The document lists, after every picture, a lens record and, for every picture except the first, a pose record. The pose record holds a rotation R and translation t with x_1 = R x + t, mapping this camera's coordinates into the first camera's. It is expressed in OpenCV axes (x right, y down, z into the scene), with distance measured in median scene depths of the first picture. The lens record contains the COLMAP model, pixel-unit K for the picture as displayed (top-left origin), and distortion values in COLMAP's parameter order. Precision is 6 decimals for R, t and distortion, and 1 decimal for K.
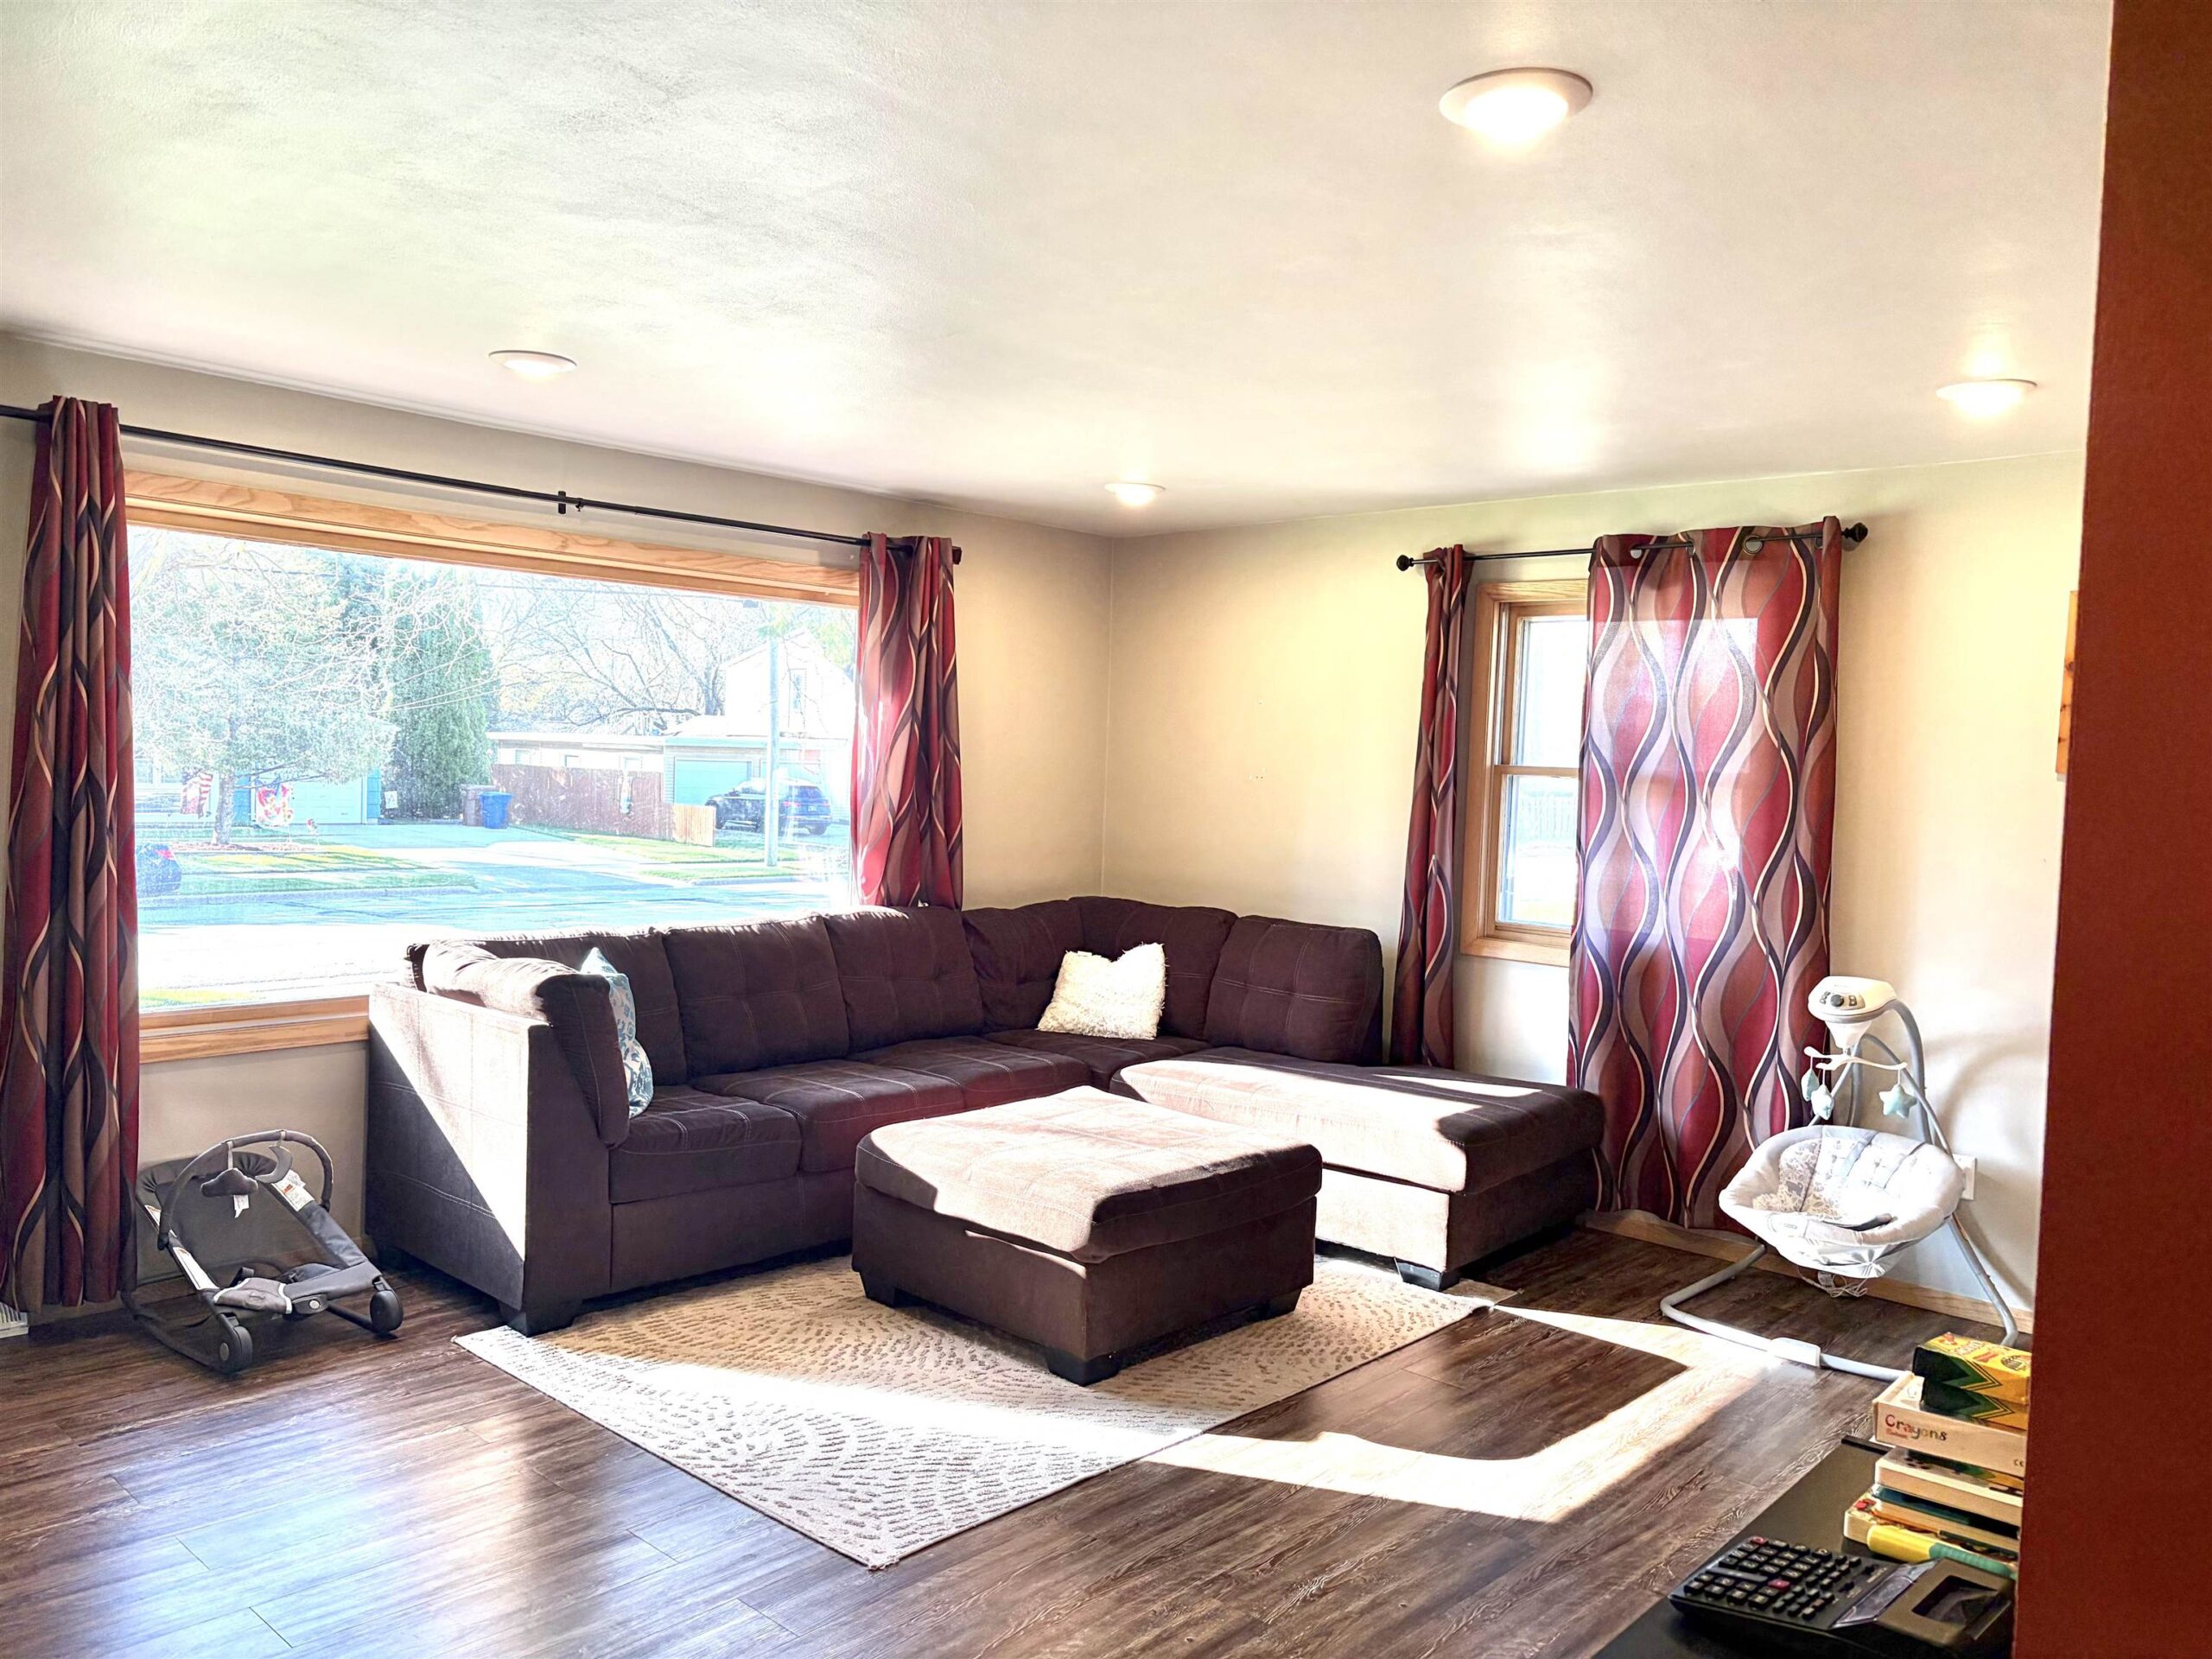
lens RADIAL K [[1670.1, 0, 1117.7], [0, 1670.1, 826.4], [0, 0, 1]] dist [0.049941, -0.050964]
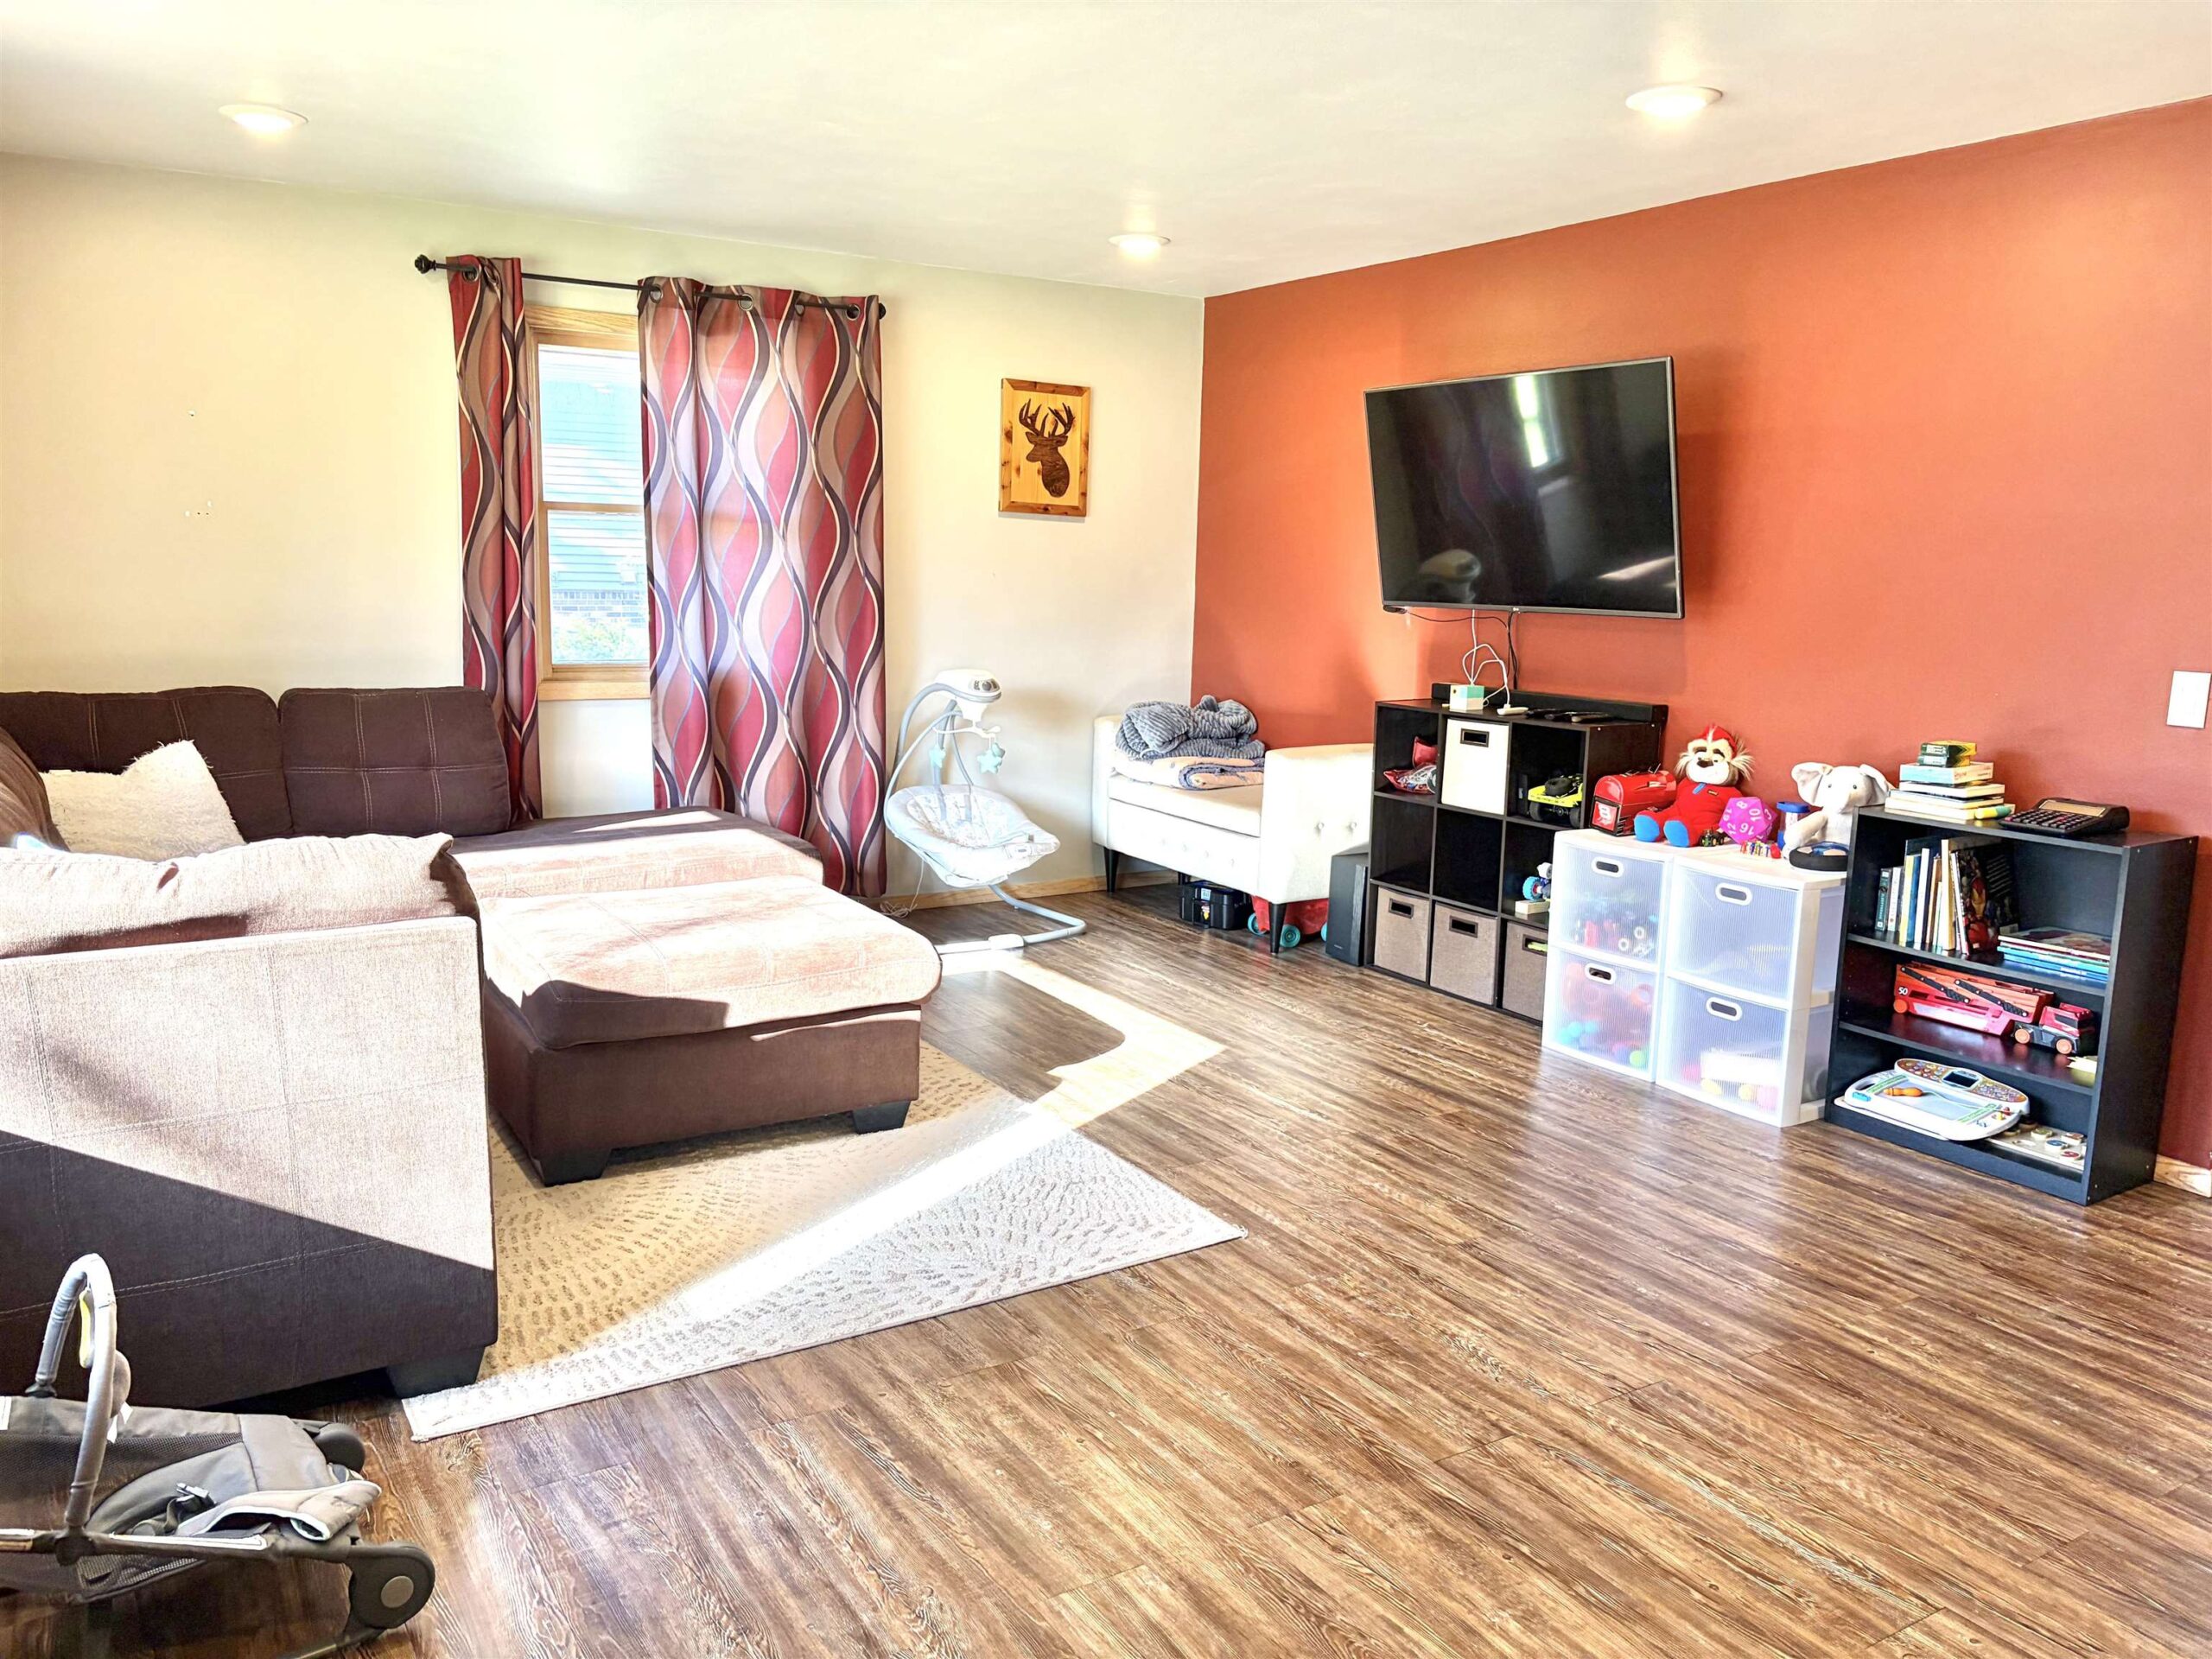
lens RADIAL K [[1670.1, 0, 1084.7], [0, 1670.1, 834.5], [0, 0, 1]] dist [0.049941, -0.050964]
pose [[0.276607, -0.190307, 0.941951, -0.857441], [0.028444, 0.981387, 0.189922, -0.031098], [-0.960562, -0.025741, 0.276872, 0.573807]]
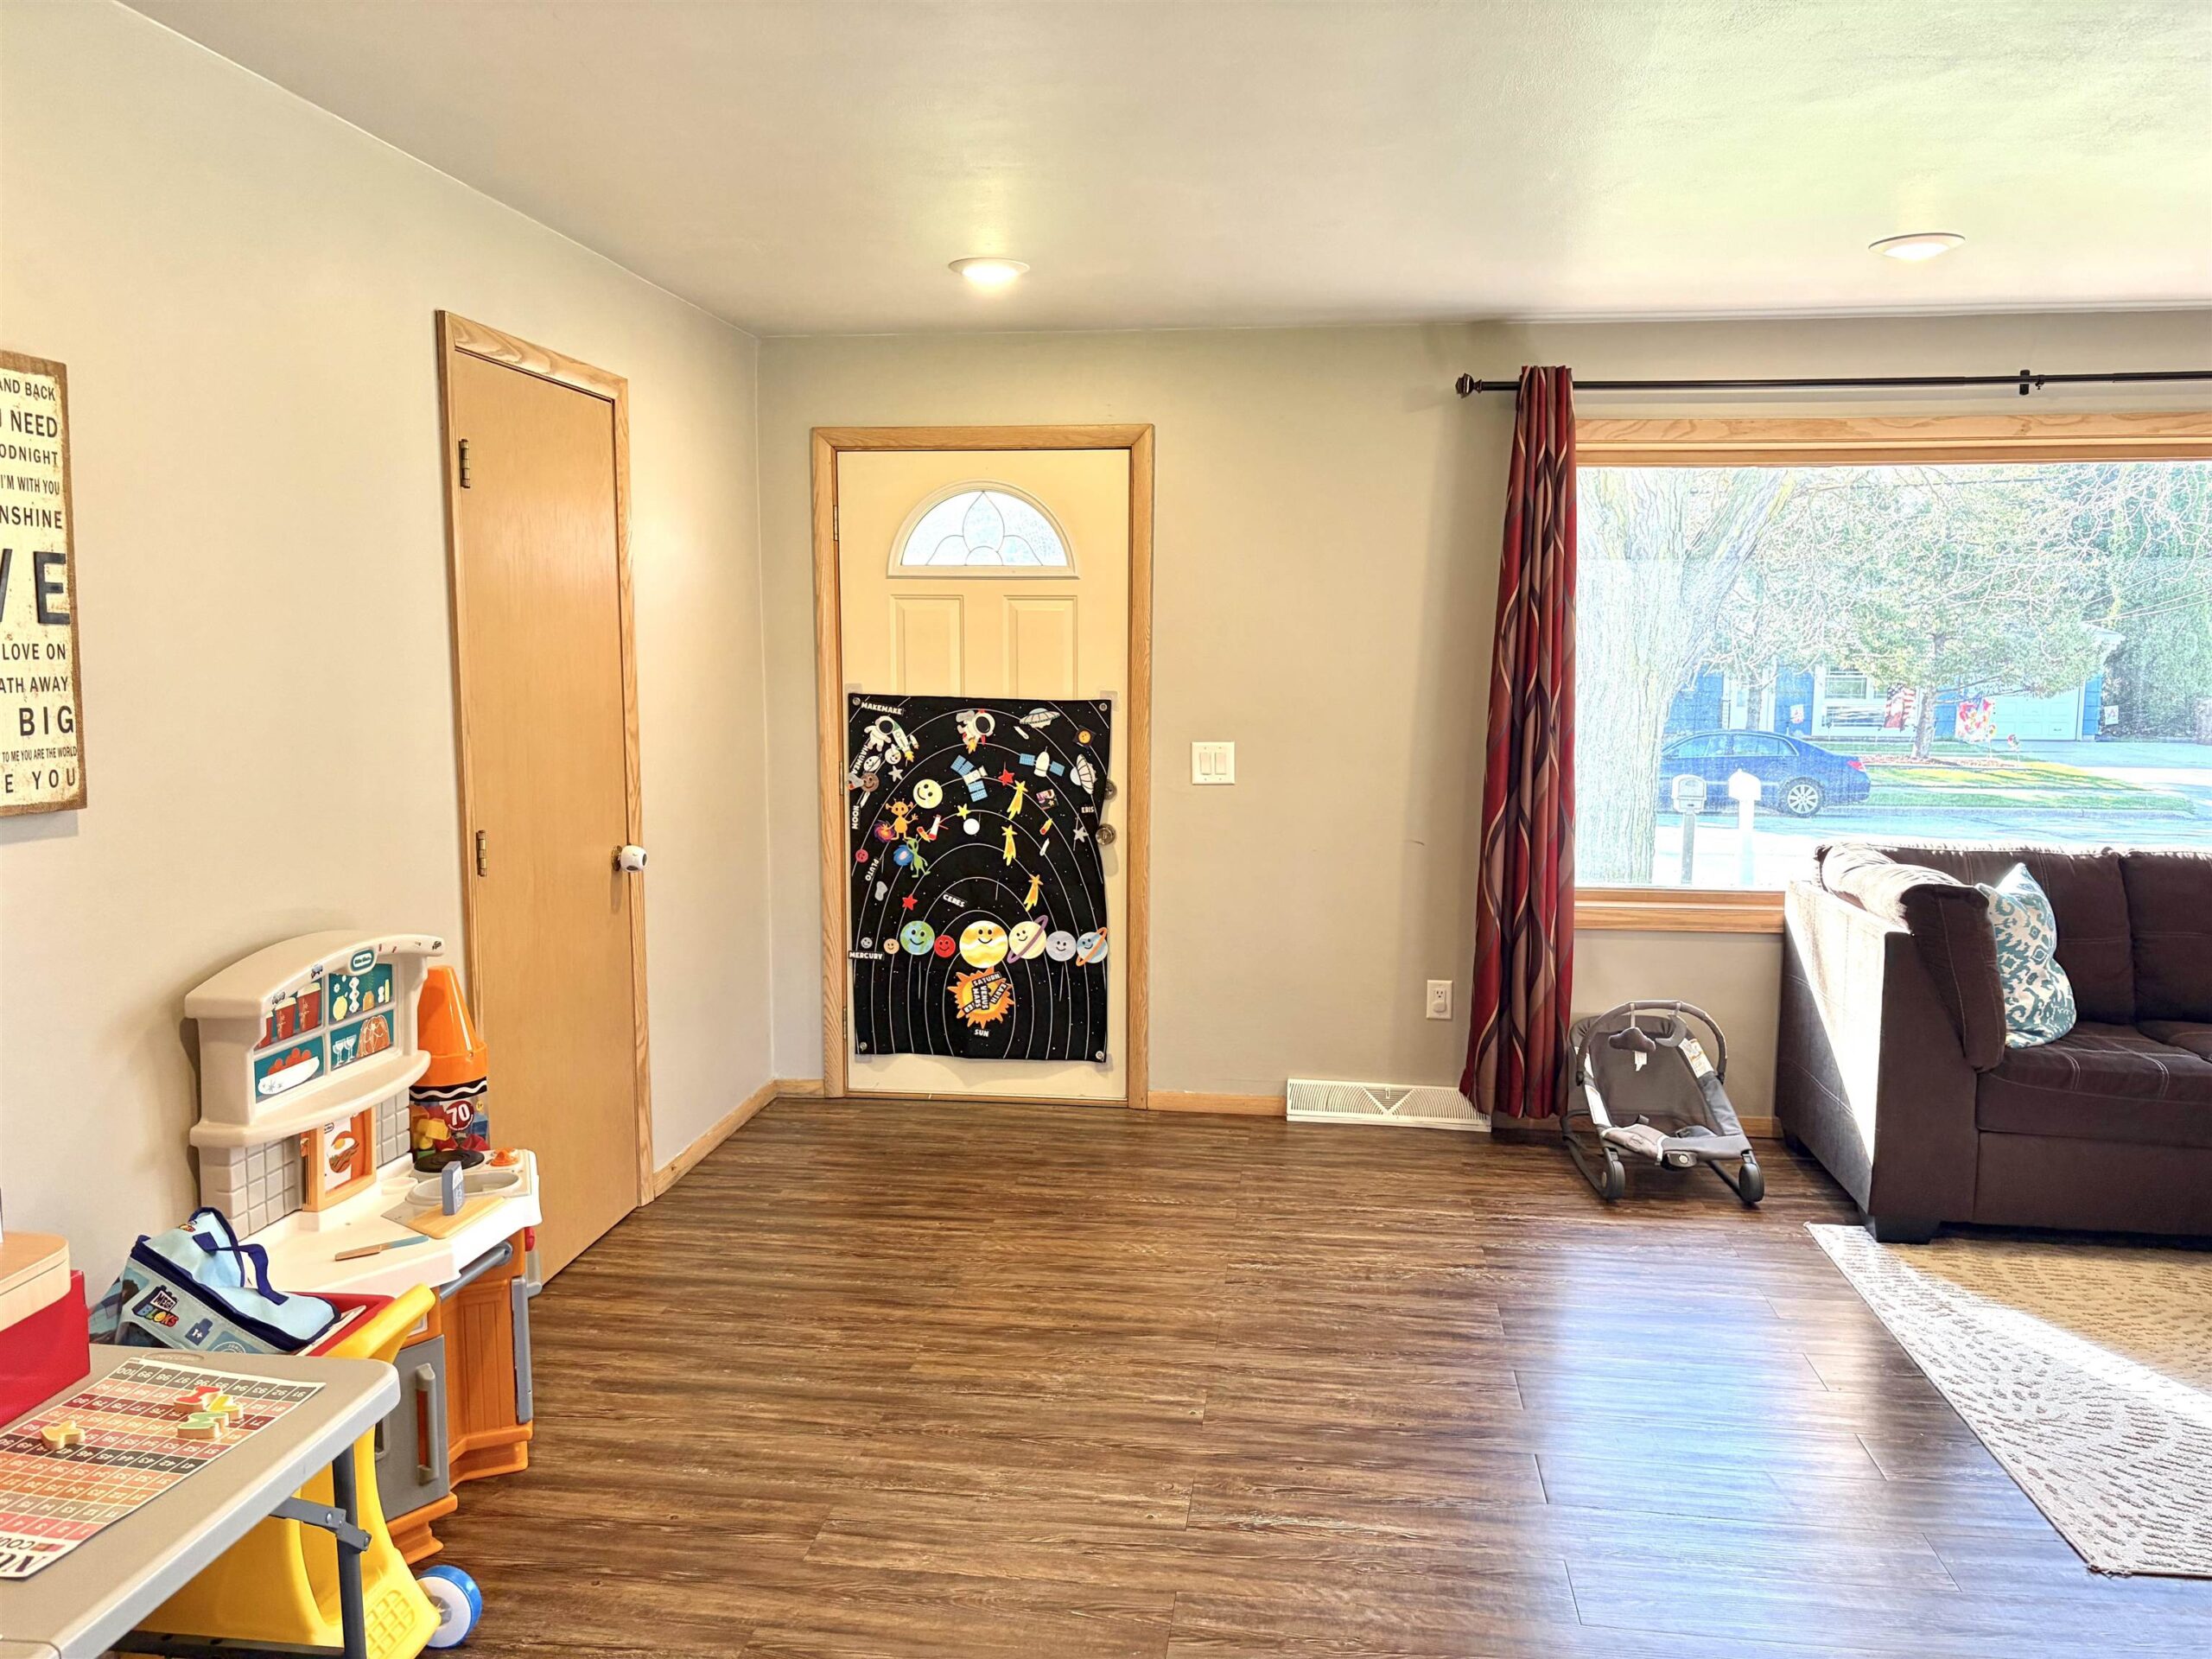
lens RADIAL K [[1670.1, 0, 1111.8], [0, 1670.1, 834.0], [0, 0, 1]] dist [0.049941, -0.050964]
pose [[0.583918, 0.060818, -0.809531, 0.176194], [-0.016756, 0.997880, 0.062882, 0.006621], [0.811639, -0.023154, 0.583700, 0.052495]]
